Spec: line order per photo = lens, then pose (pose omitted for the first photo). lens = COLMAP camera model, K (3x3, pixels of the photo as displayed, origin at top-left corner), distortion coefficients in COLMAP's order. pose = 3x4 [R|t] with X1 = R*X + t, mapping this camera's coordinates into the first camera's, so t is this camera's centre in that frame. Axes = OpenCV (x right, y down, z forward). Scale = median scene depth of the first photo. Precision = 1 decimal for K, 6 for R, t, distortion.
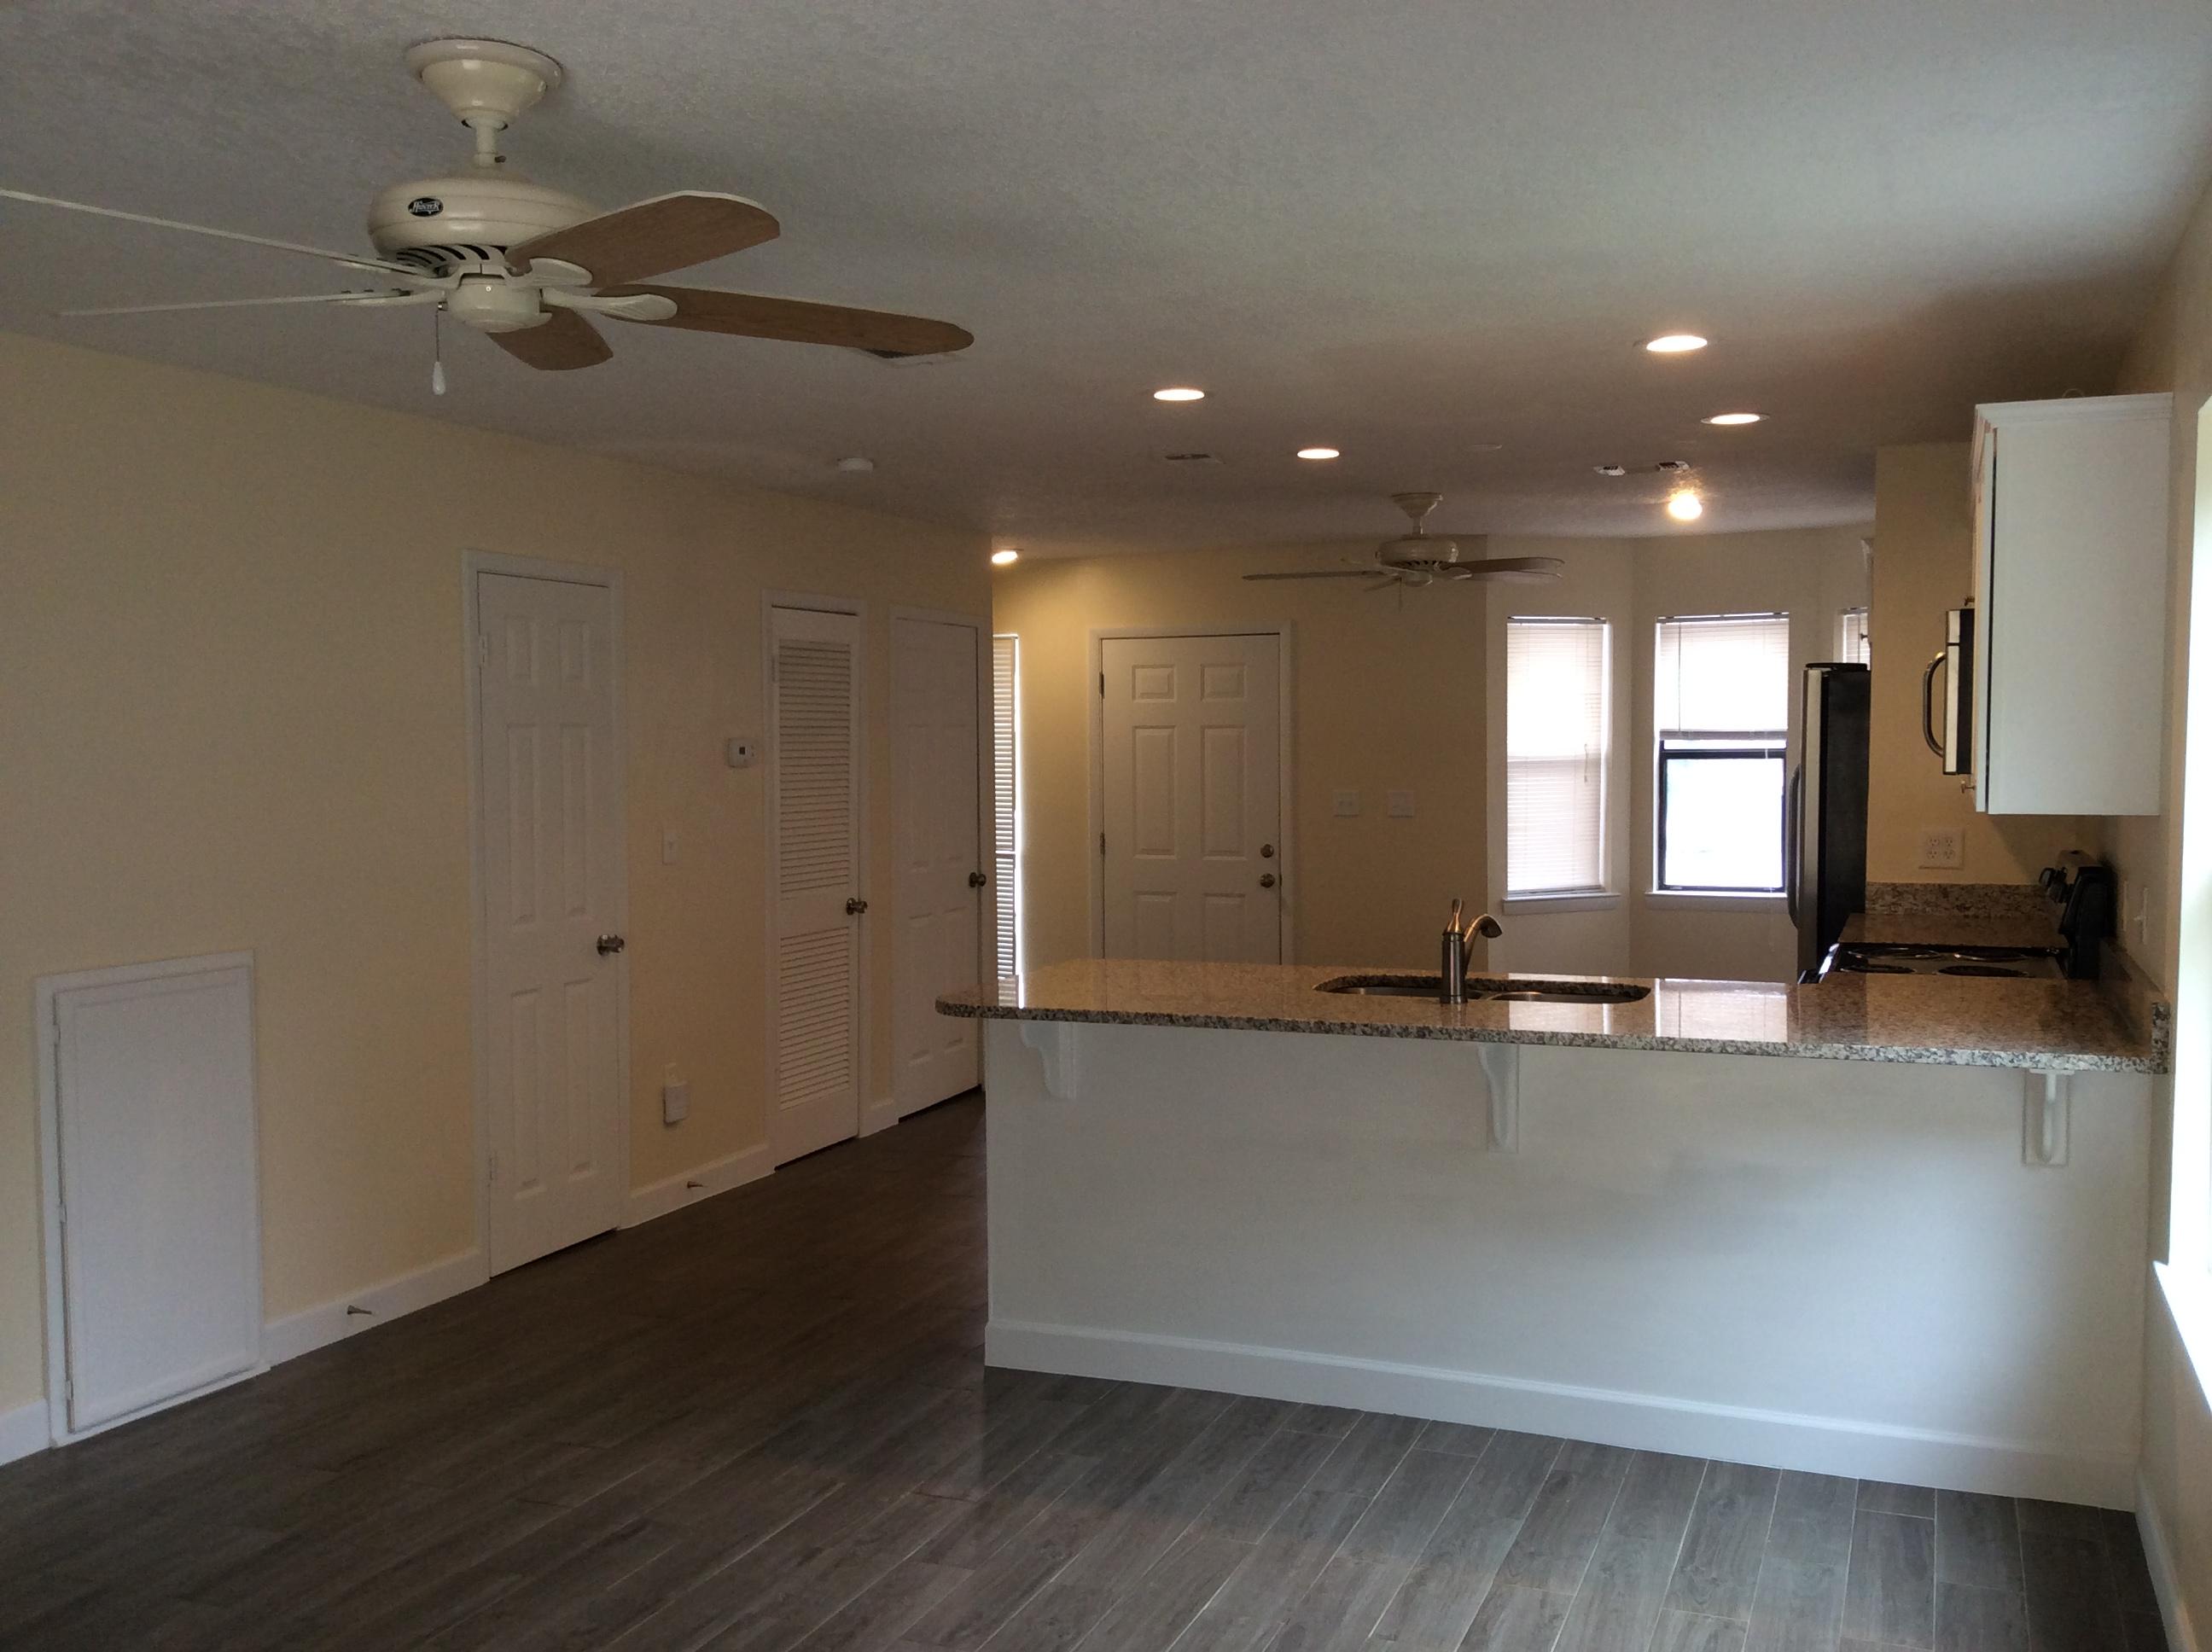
lens RADIAL K [[2016.8, 0, 1118.2], [0, 2016.8, 839.1], [0, 0, 1]] dist [0.168933, -0.348913]
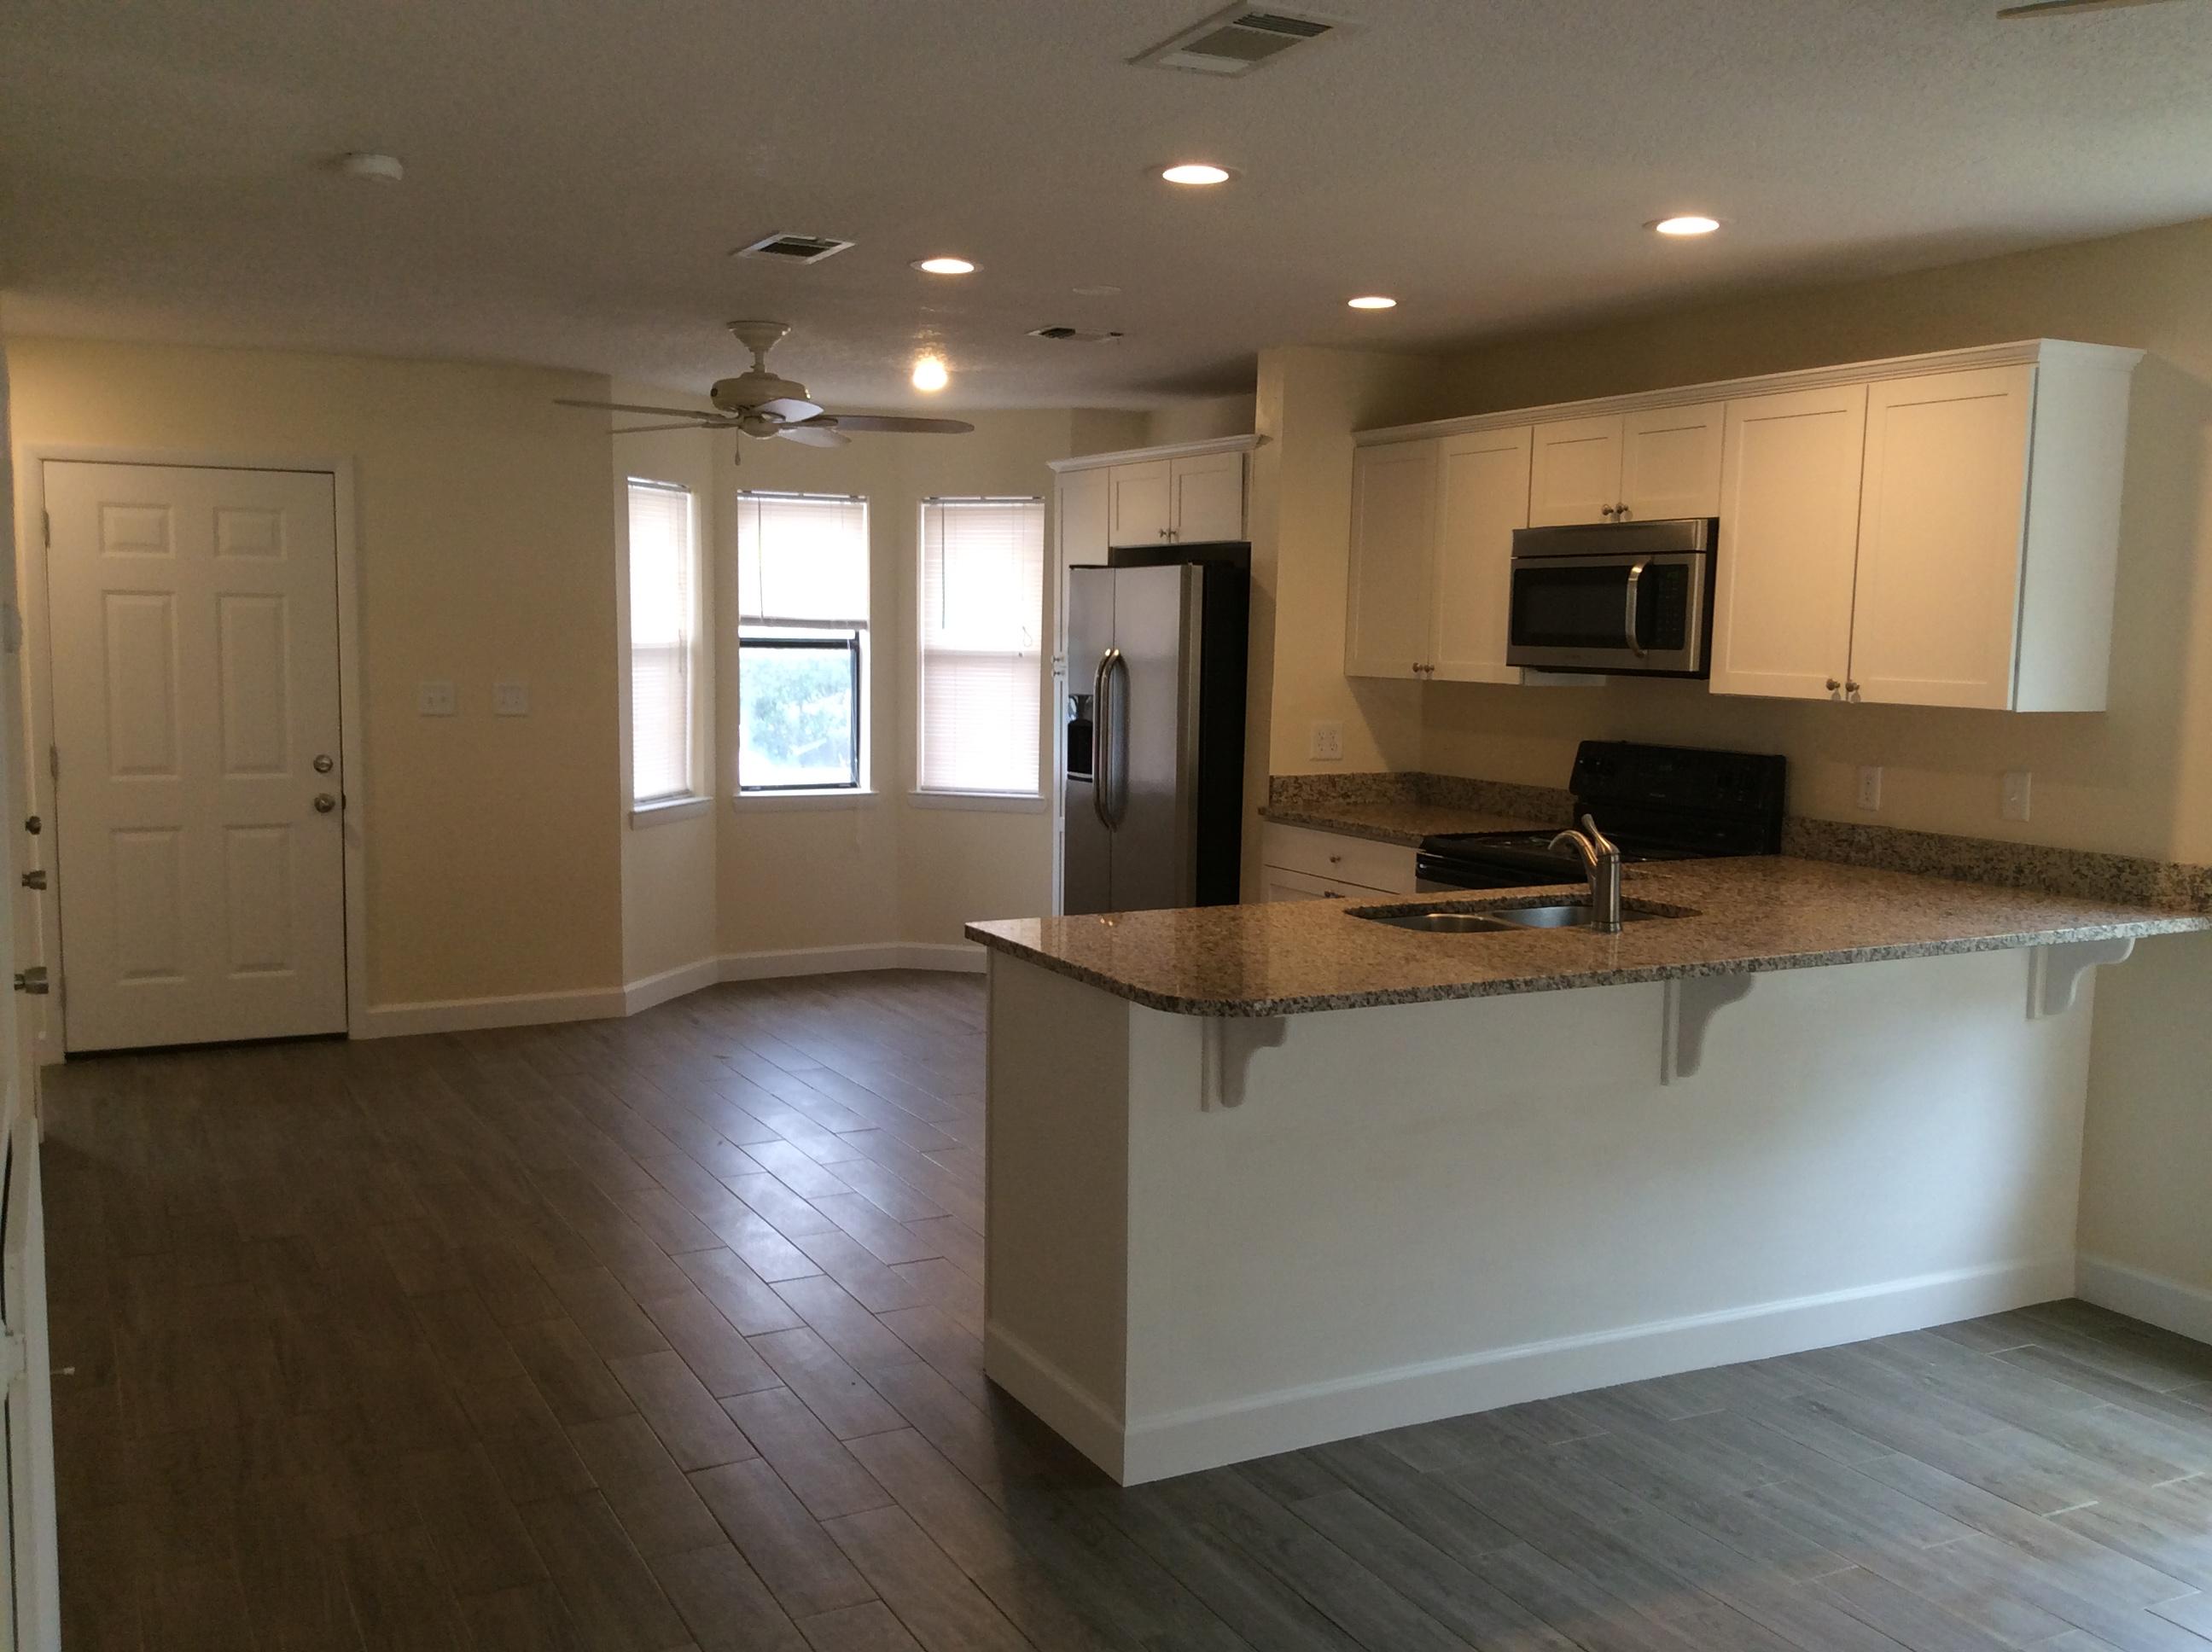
lens RADIAL K [[2016.8, 0, 1118.2], [0, 2016.8, 839.1], [0, 0, 1]] dist [0.168933, -0.348913]
pose [[0.643675, -0.064757, 0.762555, -0.467084], [0.019526, 0.997479, 0.068225, -0.018215], [-0.765050, -0.029025, 0.643316, 0.410500]]
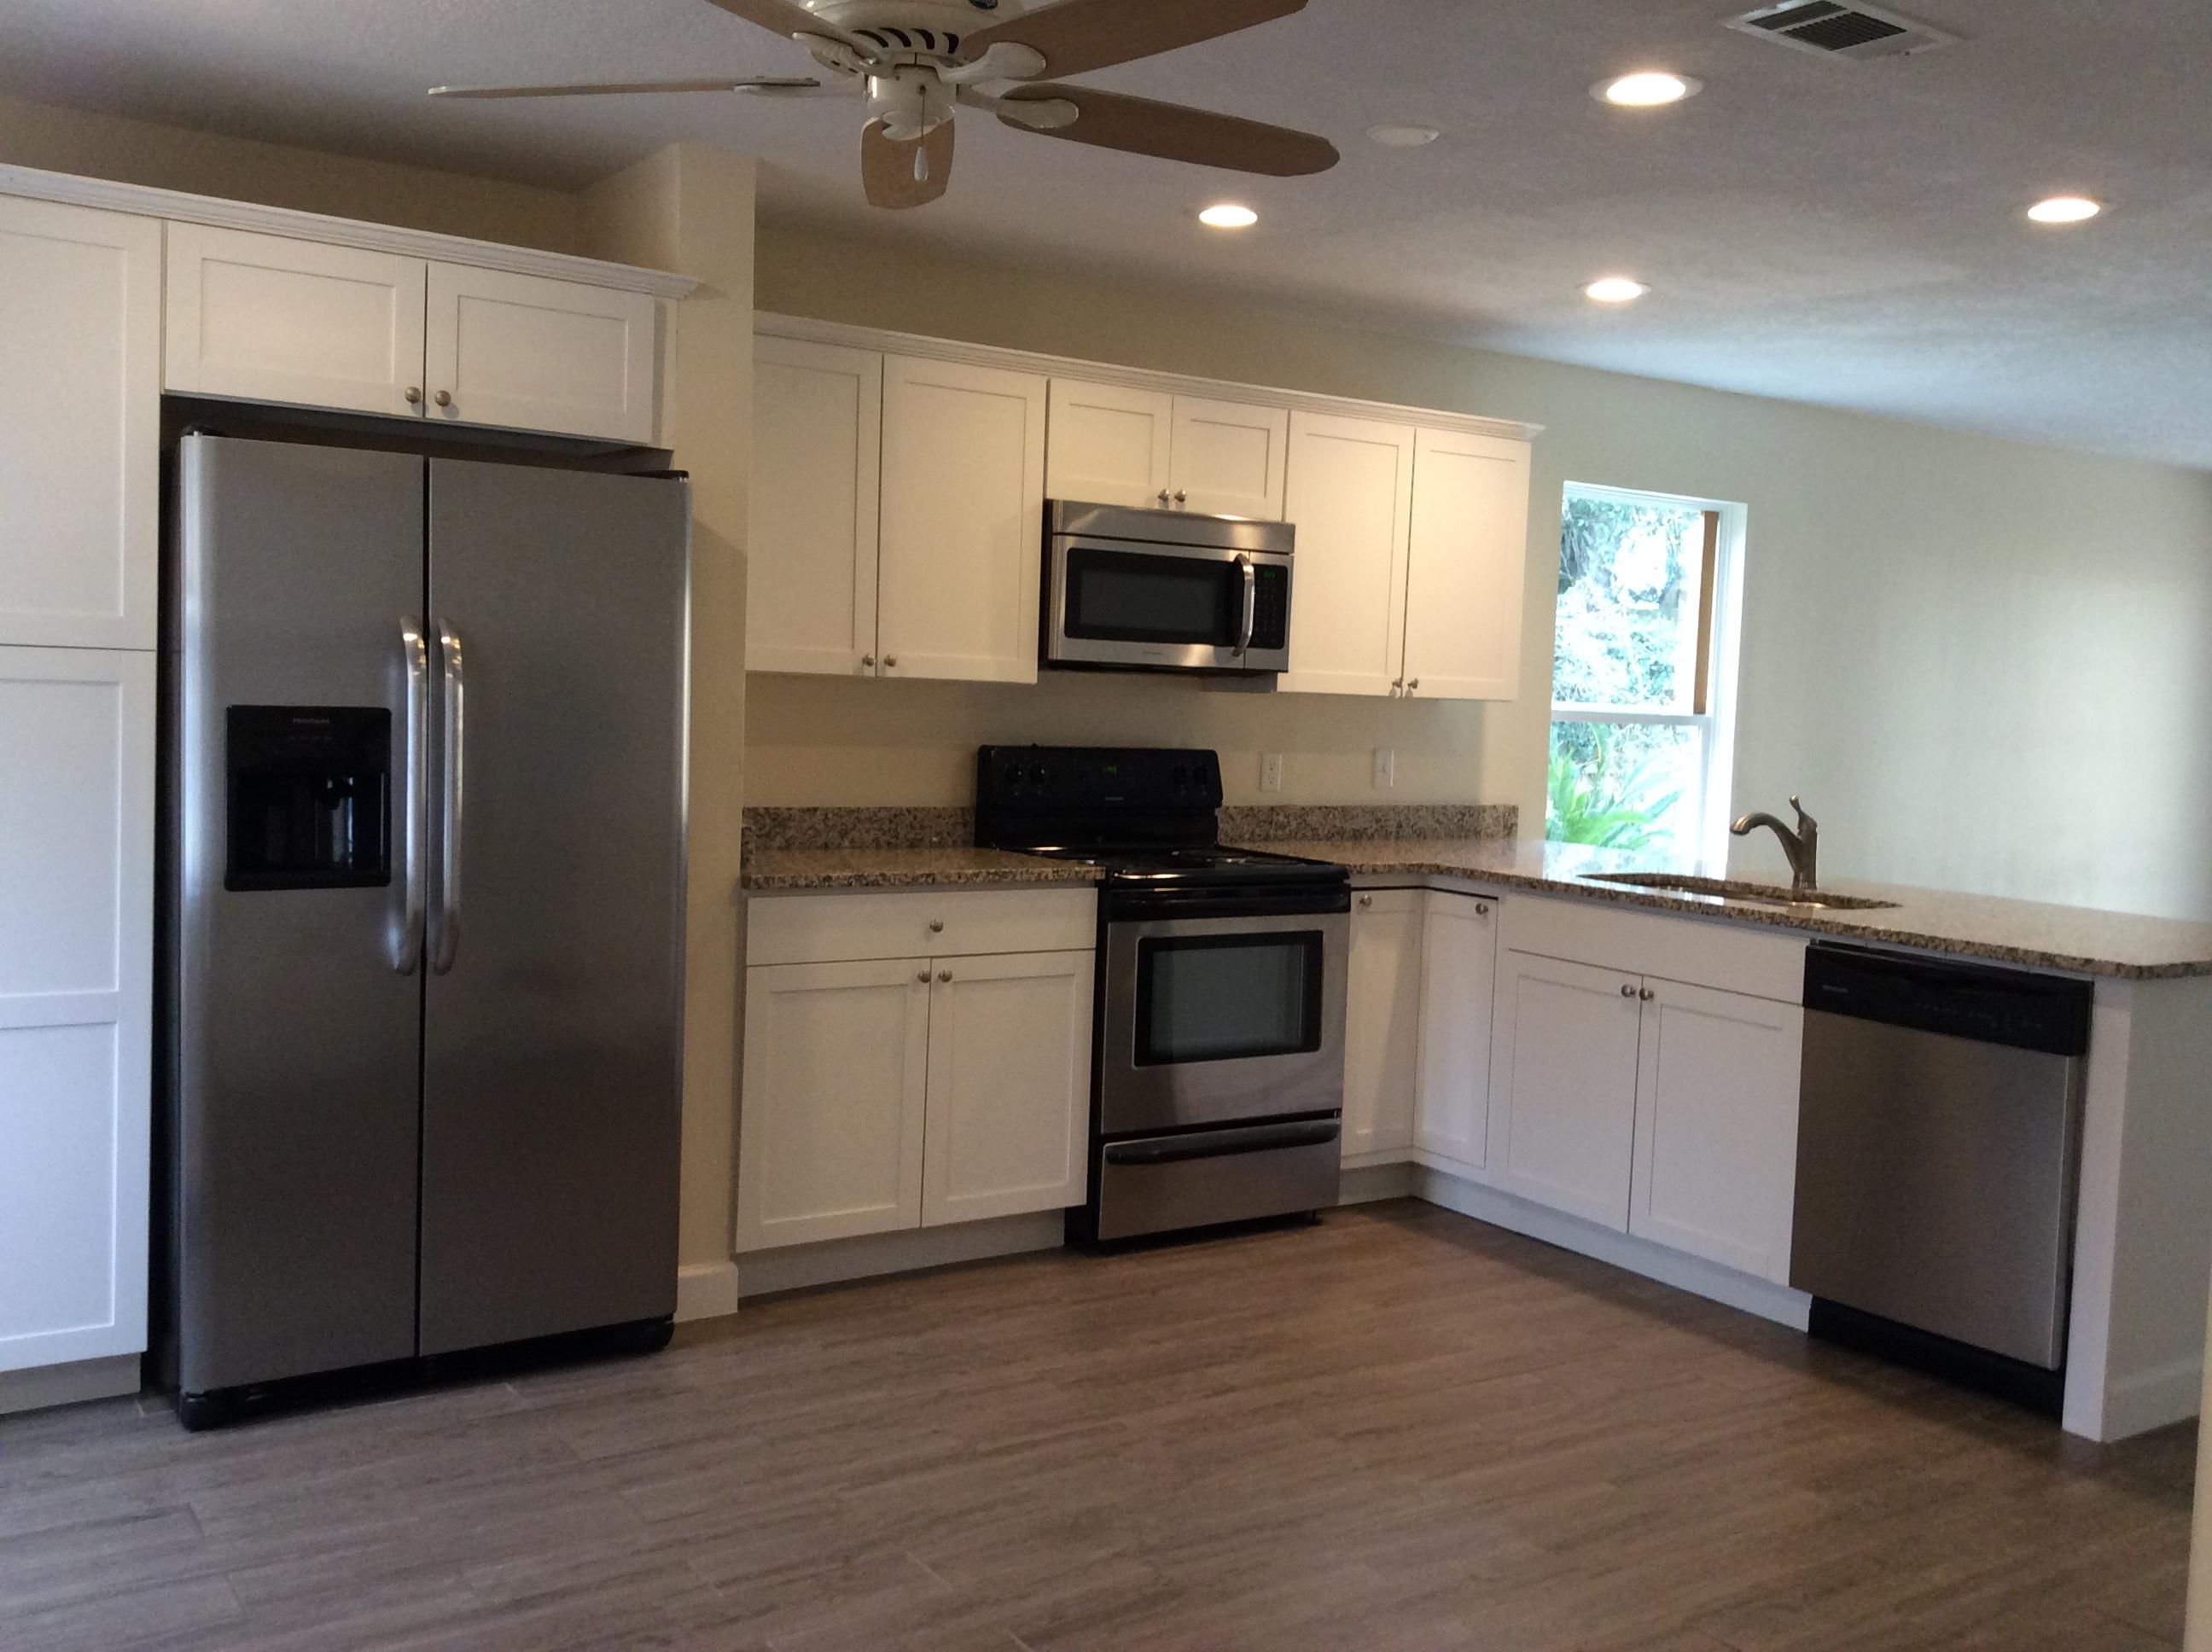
lens RADIAL K [[2016.8, 0, 1118.2], [0, 2016.8, 839.1], [0, 0, 1]] dist [0.168933, -0.348913]
pose [[-0.831602, -0.067863, 0.551211, -0.098804], [-0.003996, 0.993212, 0.116252, -0.052695], [-0.555358, 0.094473, -0.826228, 1.496437]]
